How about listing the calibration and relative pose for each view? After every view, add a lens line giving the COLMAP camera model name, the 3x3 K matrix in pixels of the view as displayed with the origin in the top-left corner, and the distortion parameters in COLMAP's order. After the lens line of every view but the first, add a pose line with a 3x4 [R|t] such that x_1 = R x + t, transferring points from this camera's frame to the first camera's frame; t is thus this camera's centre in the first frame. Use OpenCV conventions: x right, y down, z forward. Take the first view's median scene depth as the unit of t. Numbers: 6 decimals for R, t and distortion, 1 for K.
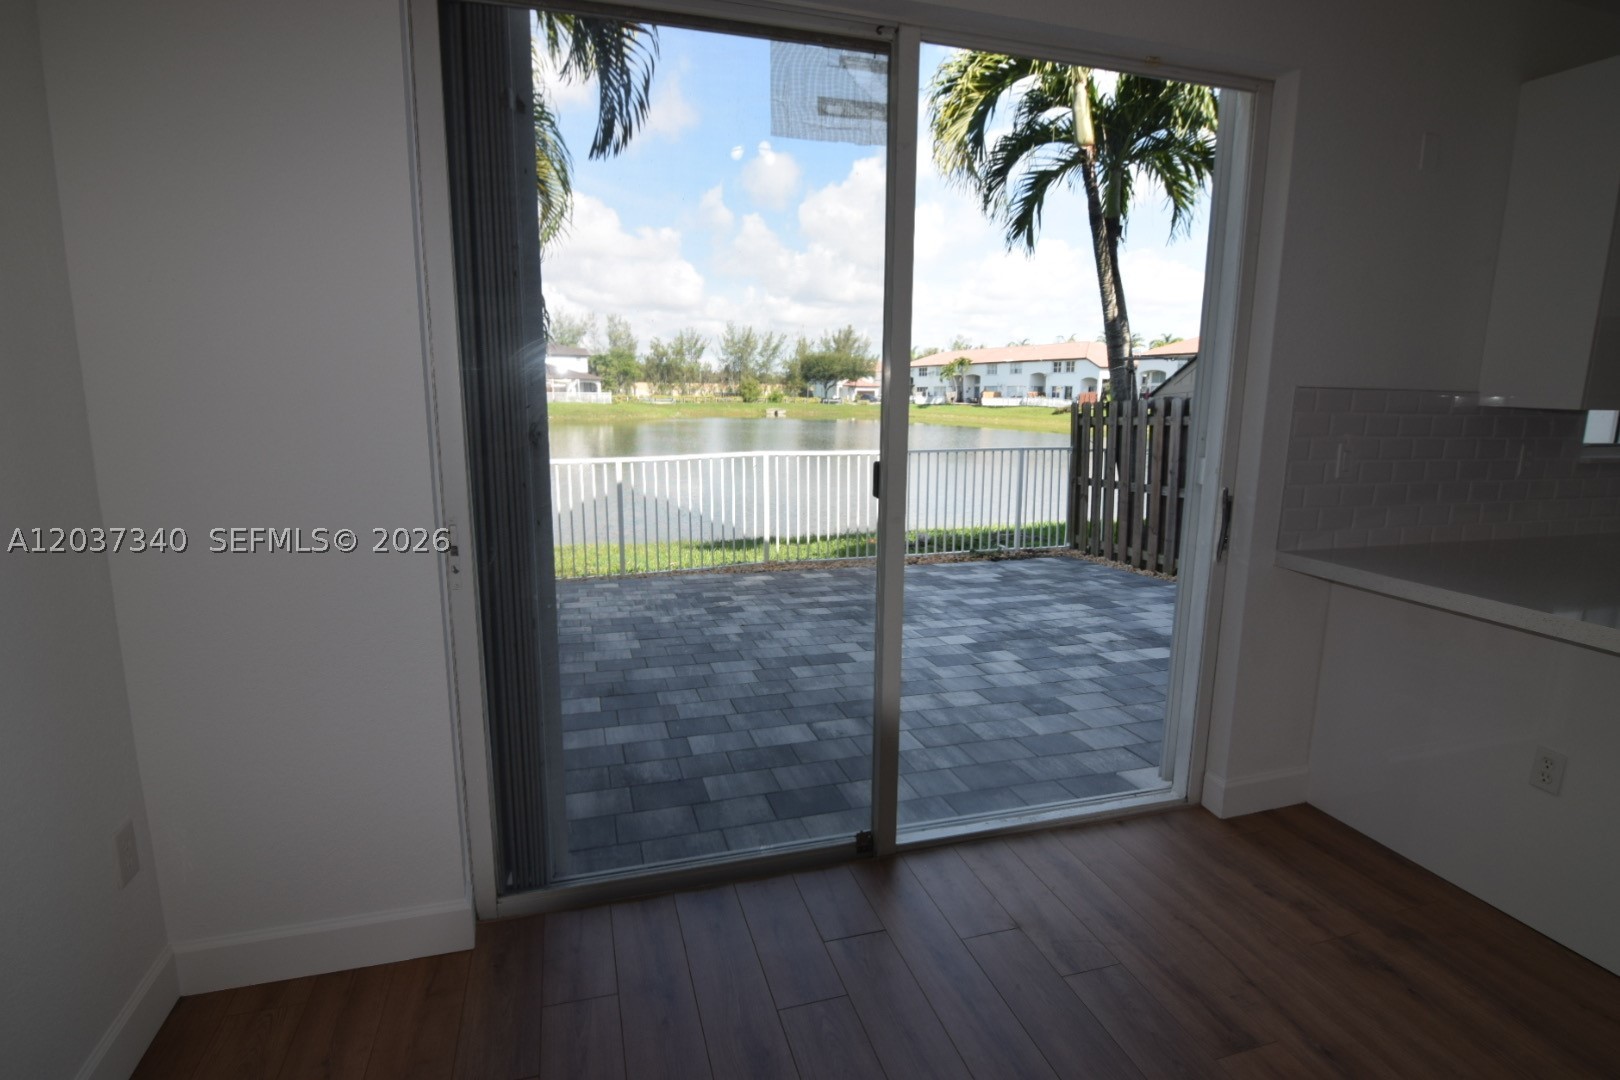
lens RADIAL K [[806.8, 0, 808.3], [0, 806.8, 537.6], [0, 0, 1]] dist [-0.005983, -0.012453]
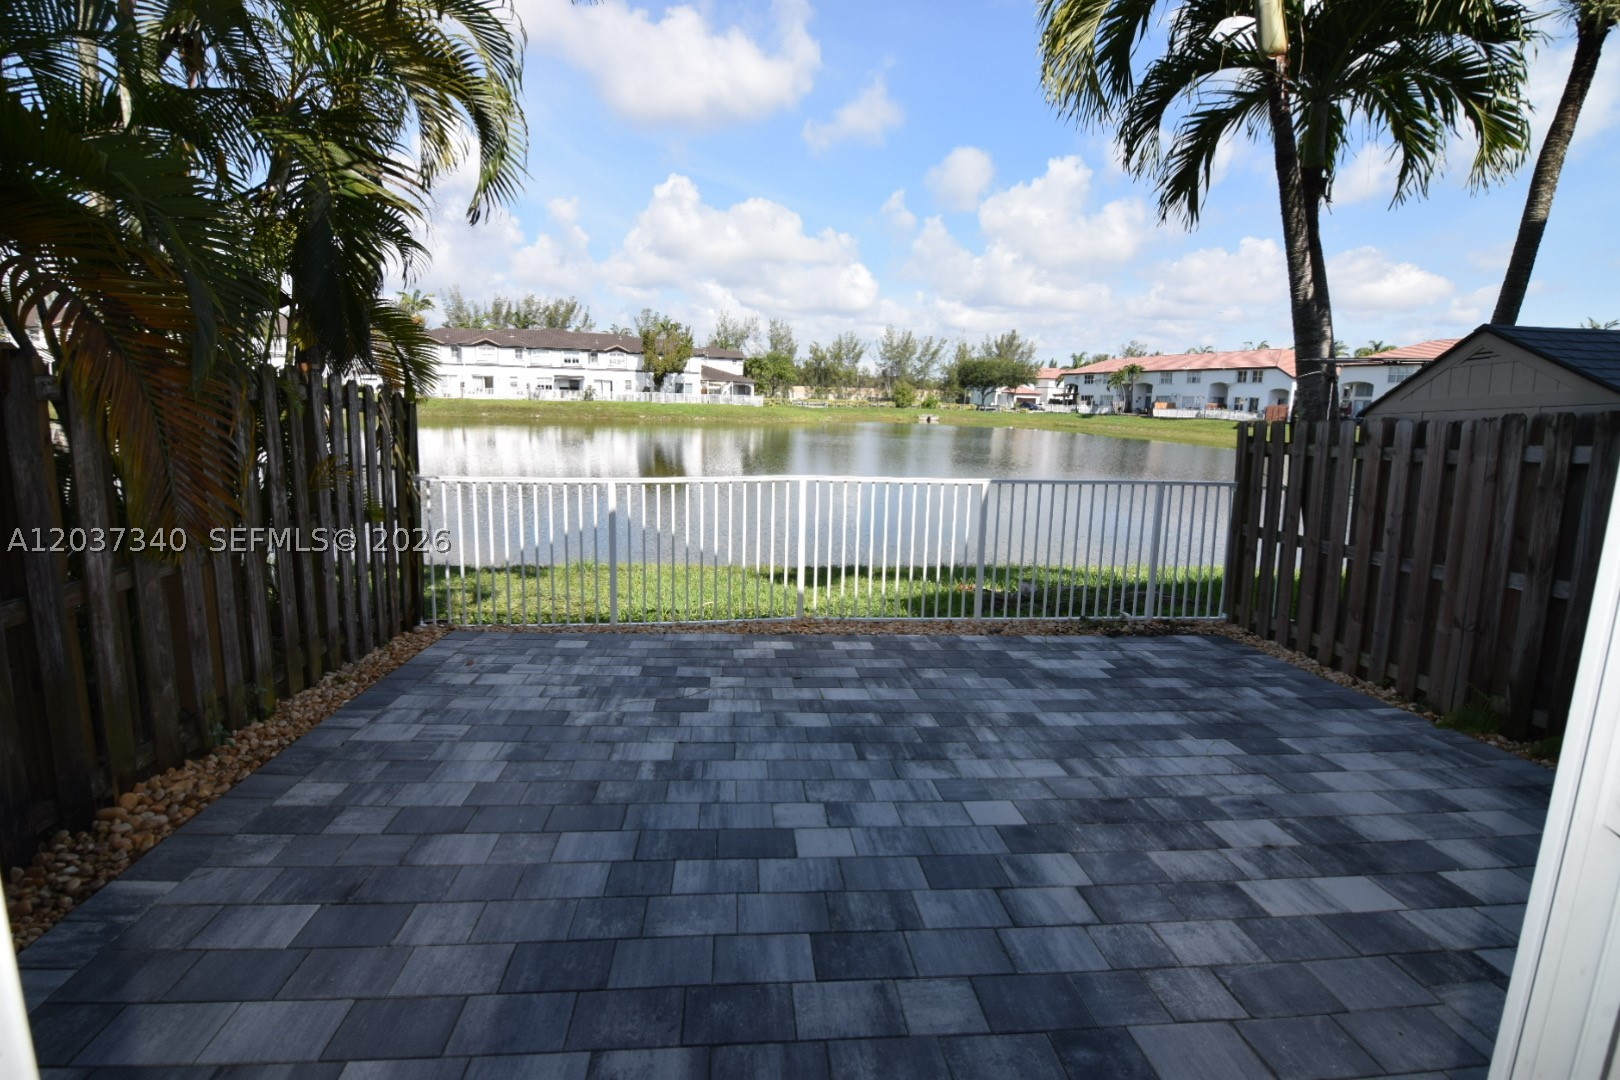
lens RADIAL K [[806.8, 0, 808.3], [0, 806.8, 537.6], [0, 0, 1]] dist [-0.005983, -0.012453]
pose [[0.981028, 0.051077, -0.187016, 0.091735], [-0.052178, 0.998637, -0.000965, -0.044066], [0.186712, 0.010704, 0.982356, 0.229377]]
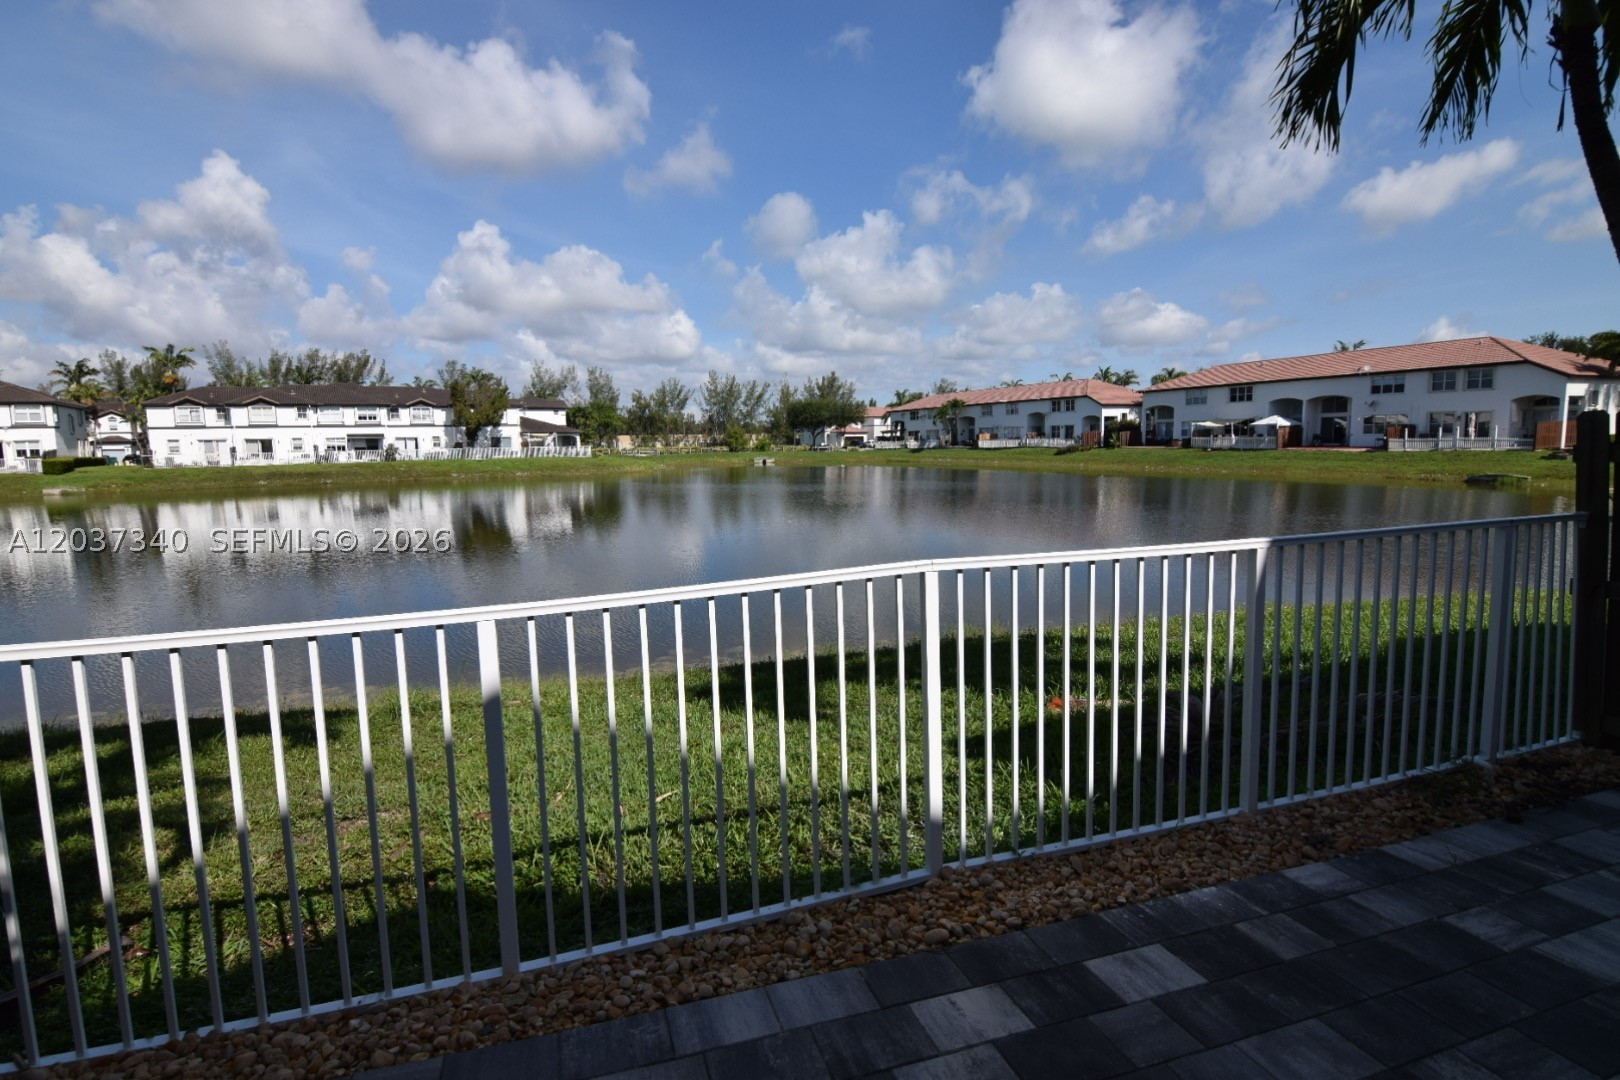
lens RADIAL K [[806.8, 0, 808.3], [0, 806.8, 537.6], [0, 0, 1]] dist [-0.005983, -0.012453]
pose [[0.999363, -0.030771, 0.018061, -0.106196], [0.031778, 0.997788, -0.058397, -0.092216], [-0.016225, 0.058933, 0.998130, 0.614133]]
